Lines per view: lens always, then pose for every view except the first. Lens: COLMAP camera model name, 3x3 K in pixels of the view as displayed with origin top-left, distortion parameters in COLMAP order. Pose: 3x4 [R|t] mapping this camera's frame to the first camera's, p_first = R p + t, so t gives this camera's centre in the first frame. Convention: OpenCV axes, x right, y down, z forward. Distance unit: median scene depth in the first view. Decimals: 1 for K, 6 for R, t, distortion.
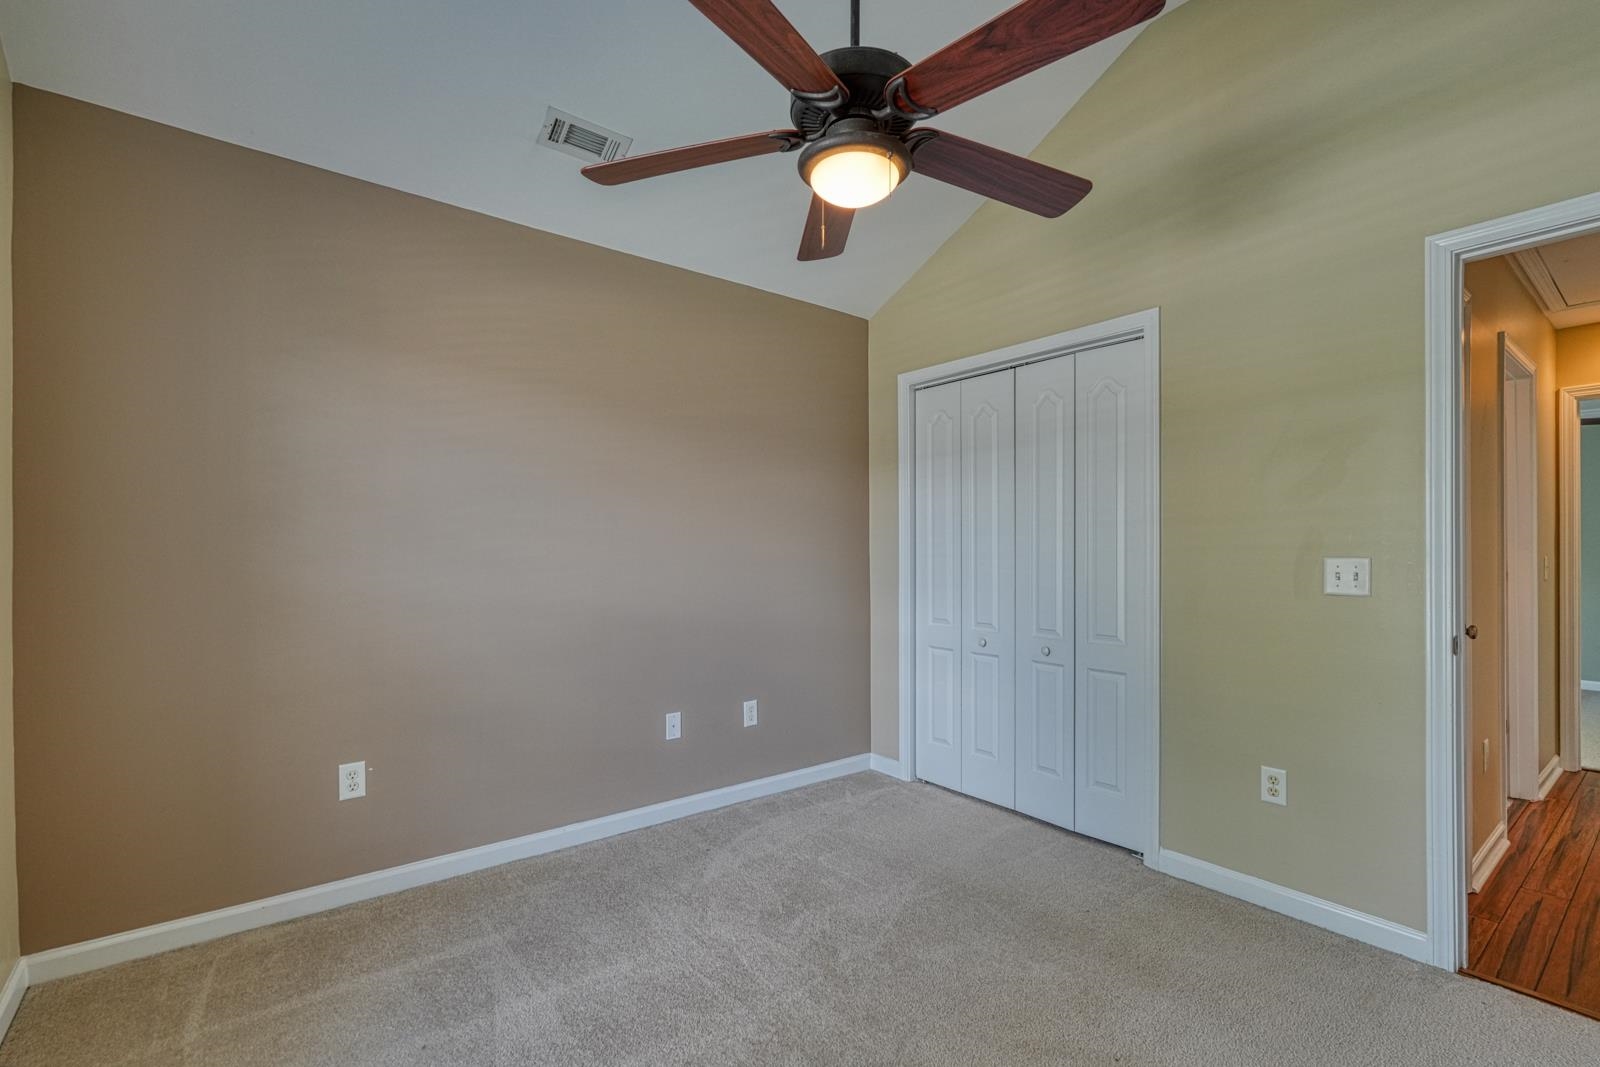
lens RADIAL K [[701.4, 0, 812.4], [0, 701.4, 549.9], [0, 0, 1]] dist [-0.000258, 0.001384]
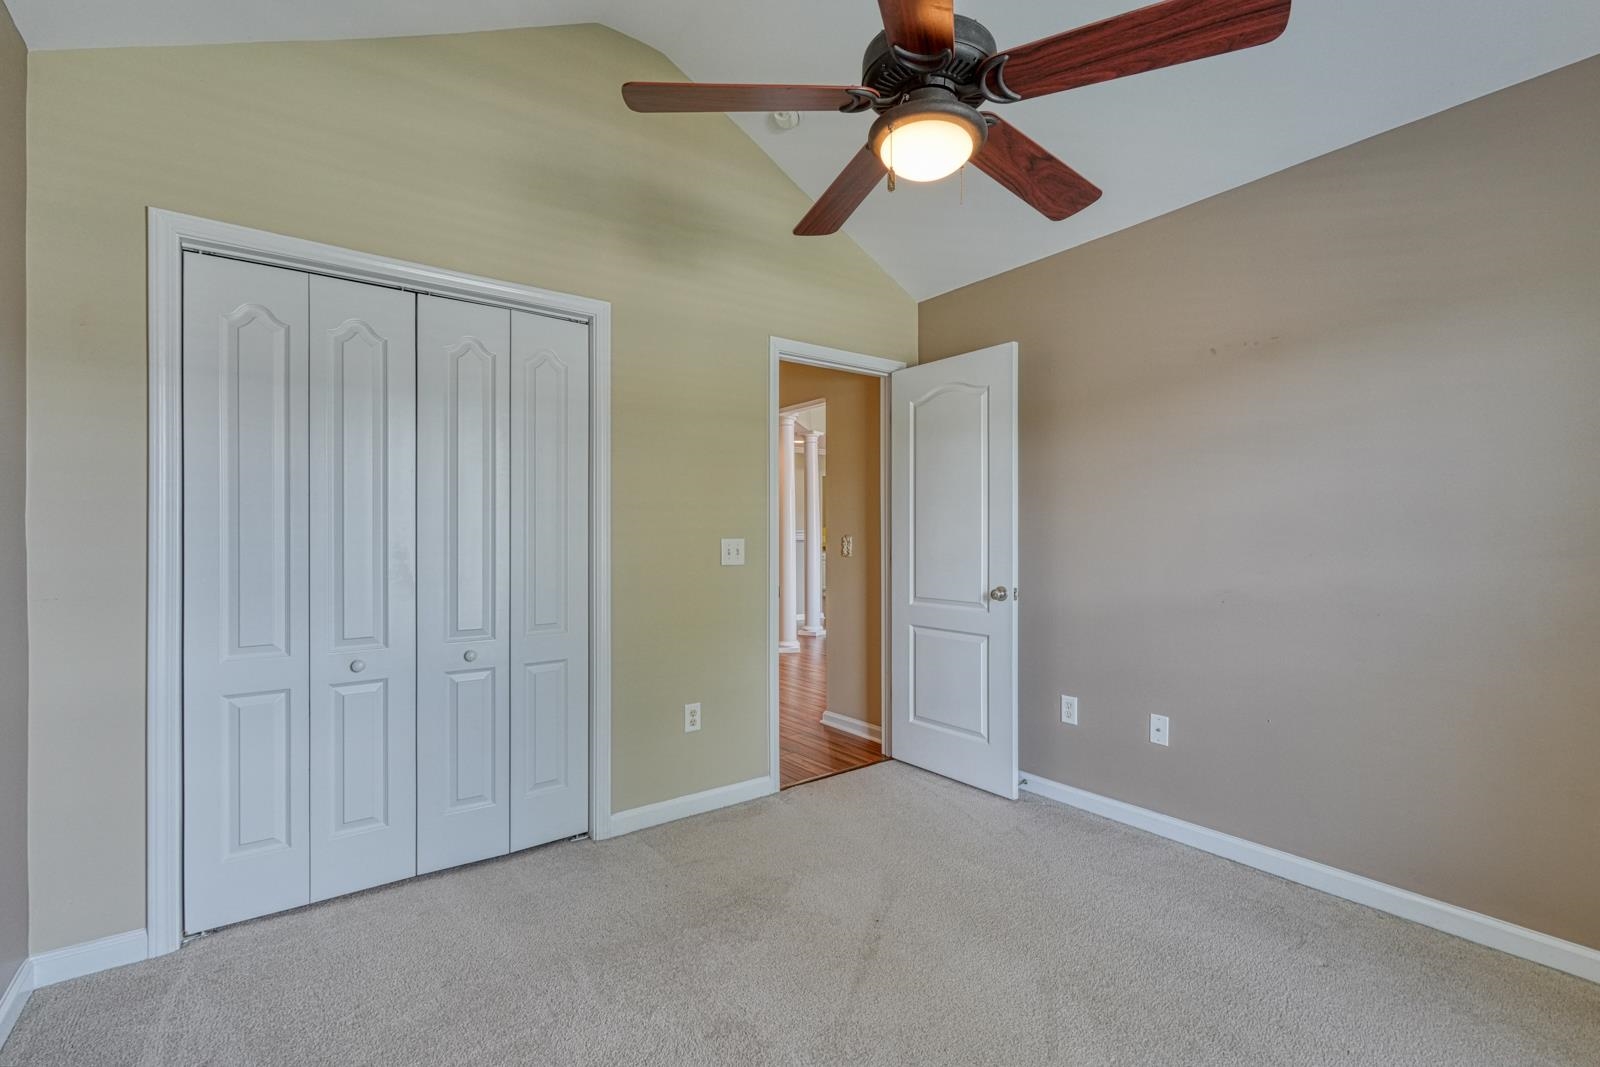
lens RADIAL K [[701.4, 0, 797.1], [0, 701.4, 536.8], [0, 0, 1]] dist [-0.000258, 0.001384]
pose [[0.044645, 0.003200, 0.998998, -0.506066], [0.003499, 0.999988, -0.003360, 0.009475], [-0.998997, 0.003646, 0.044633, 0.621610]]
